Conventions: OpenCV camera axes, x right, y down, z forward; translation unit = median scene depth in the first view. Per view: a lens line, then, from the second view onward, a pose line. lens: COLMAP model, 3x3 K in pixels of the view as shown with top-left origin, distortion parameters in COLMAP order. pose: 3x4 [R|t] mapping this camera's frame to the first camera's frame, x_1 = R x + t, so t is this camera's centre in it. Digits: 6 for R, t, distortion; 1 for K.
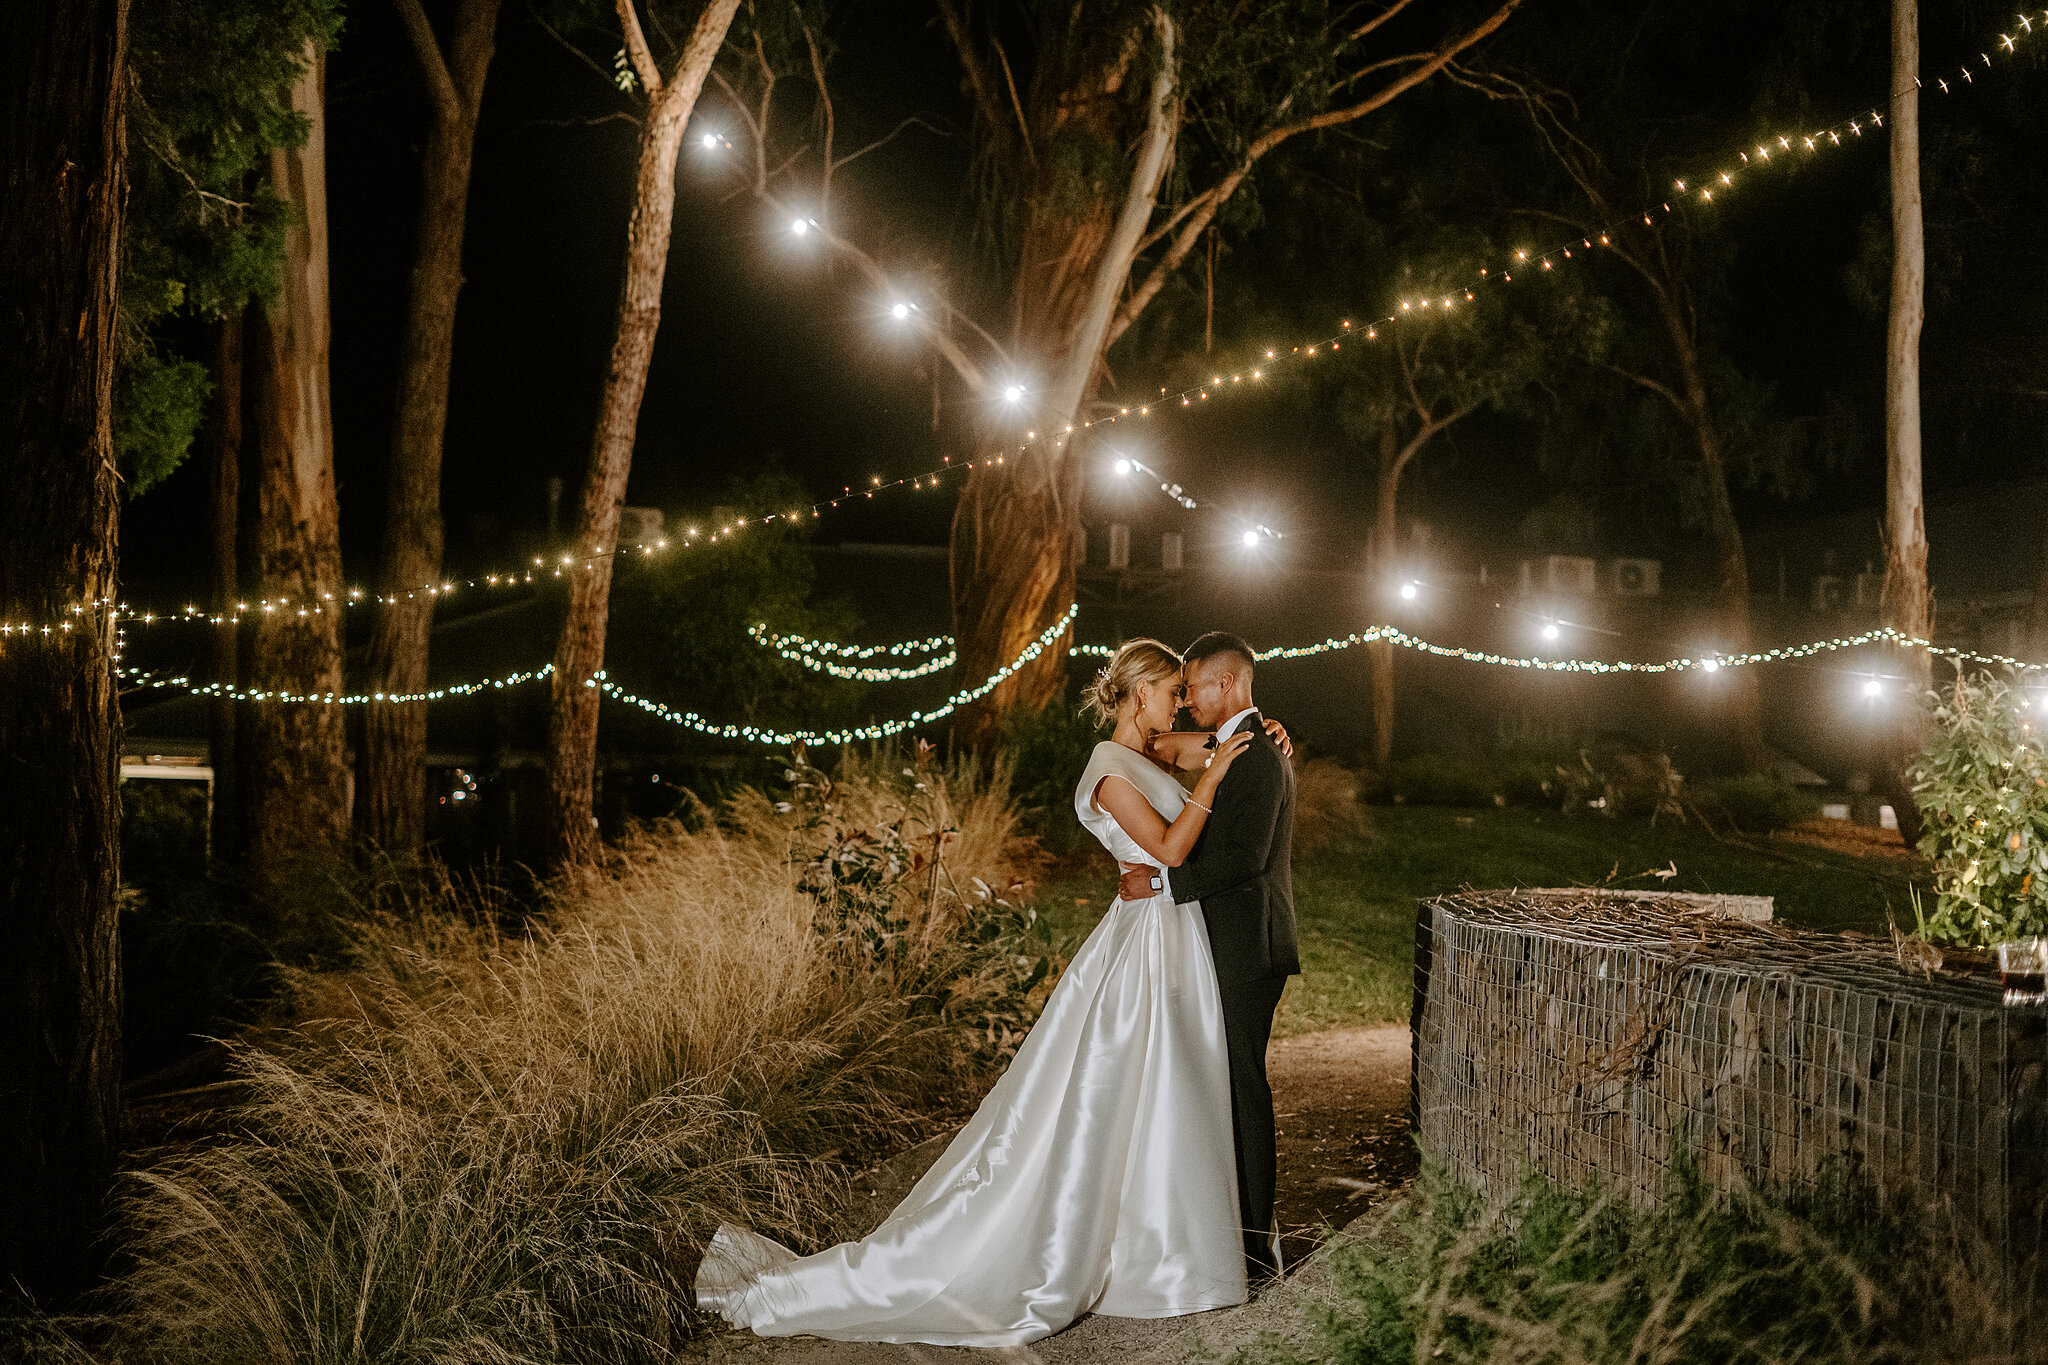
lens RADIAL K [[2850.4, 0, 1024.0], [0, 2850.4, 682.5], [0, 0, 1]] dist [0.009018, -1.264816]
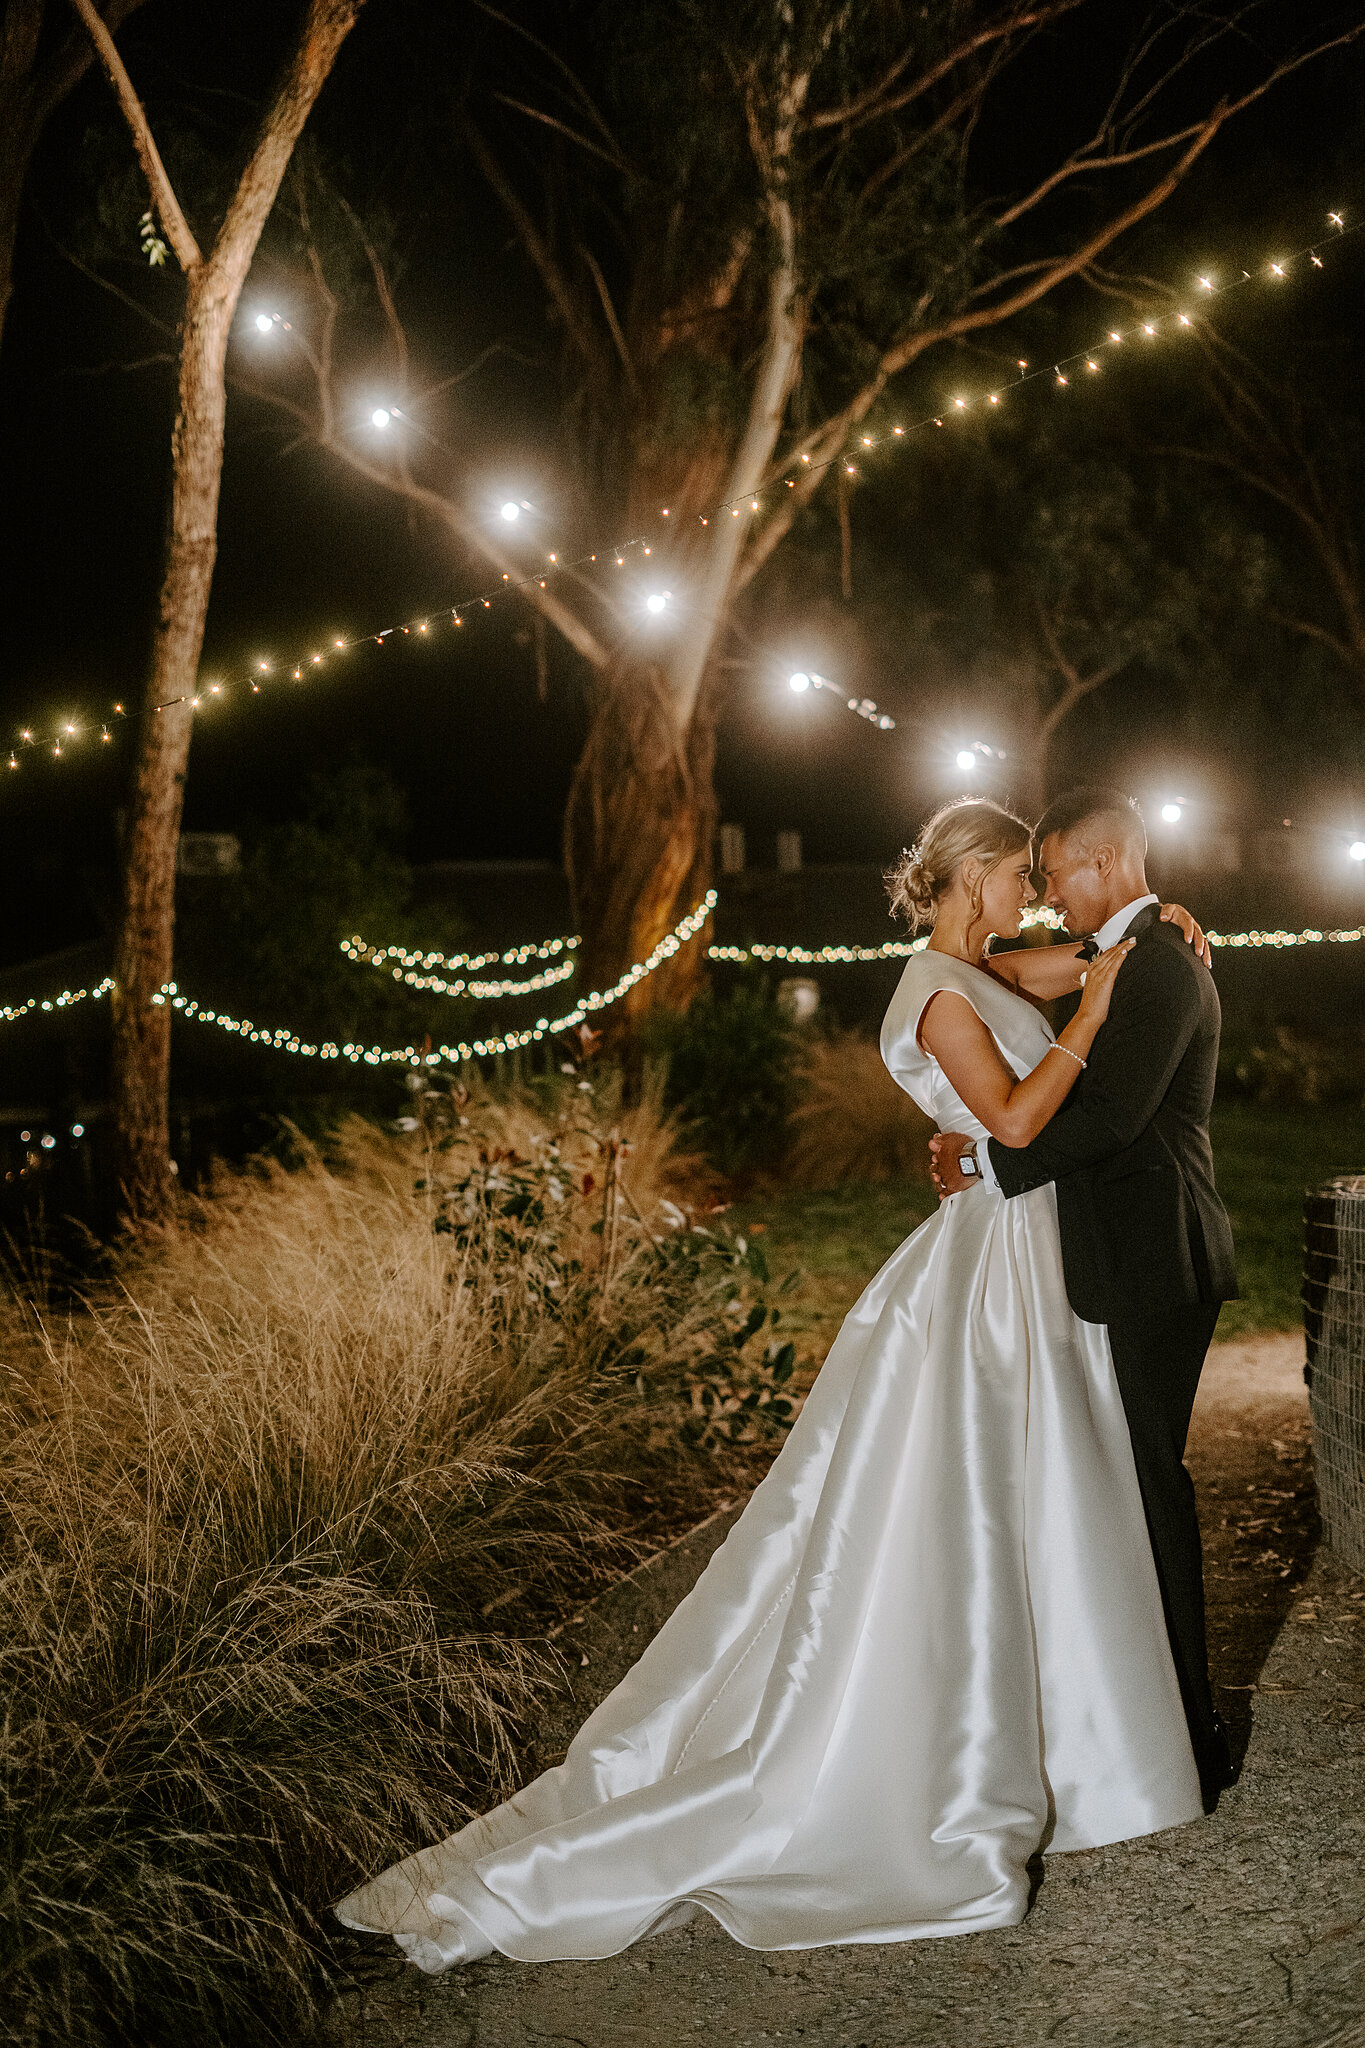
lens RADIAL K [[2950.6, 0, 682.5], [0, 2950.6, 1024.0], [0, 0, 1]] dist [-0.106140, 0.088989]
pose [[0.998157, -0.057634, 0.019006, -0.016354], [0.057537, 0.998328, 0.005610, 0.011411], [-0.019298, -0.004506, 0.999804, 0.140381]]
